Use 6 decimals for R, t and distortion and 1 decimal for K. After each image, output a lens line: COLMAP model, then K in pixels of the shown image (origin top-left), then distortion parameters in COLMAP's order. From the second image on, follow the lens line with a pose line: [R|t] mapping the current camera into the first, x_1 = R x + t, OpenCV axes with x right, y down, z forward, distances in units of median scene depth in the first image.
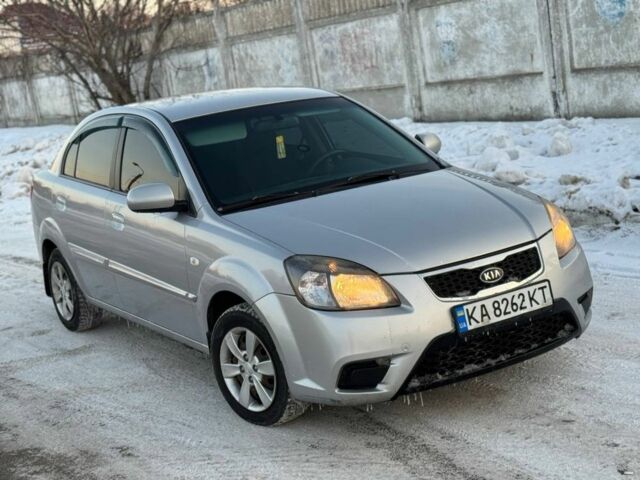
lens RADIAL K [[988.0, 0, 320.0], [0, 988.0, 240.0], [0, 0, 1]] dist [0.129947, 0.017155]
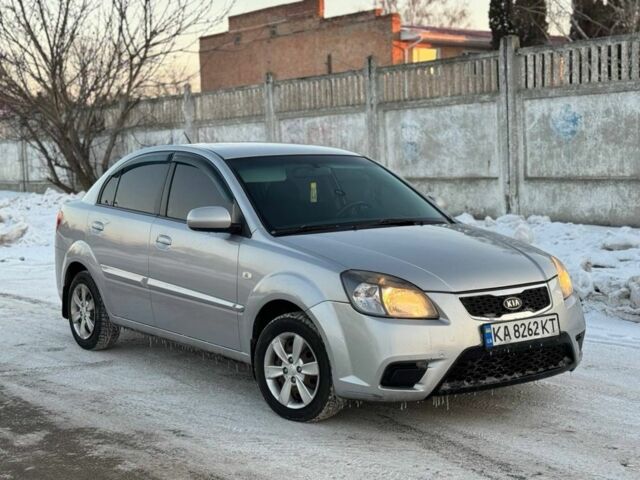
lens RADIAL K [[988.0, 0, 320.0], [0, 988.0, 240.0], [0, 0, 1]] dist [0.129947, 0.017155]
pose [[0.991325, 0.099319, 0.086088, -0.140875], [-0.089324, 0.989565, -0.113060, 0.099187], [-0.096419, 0.104389, 0.989852, -0.133196]]
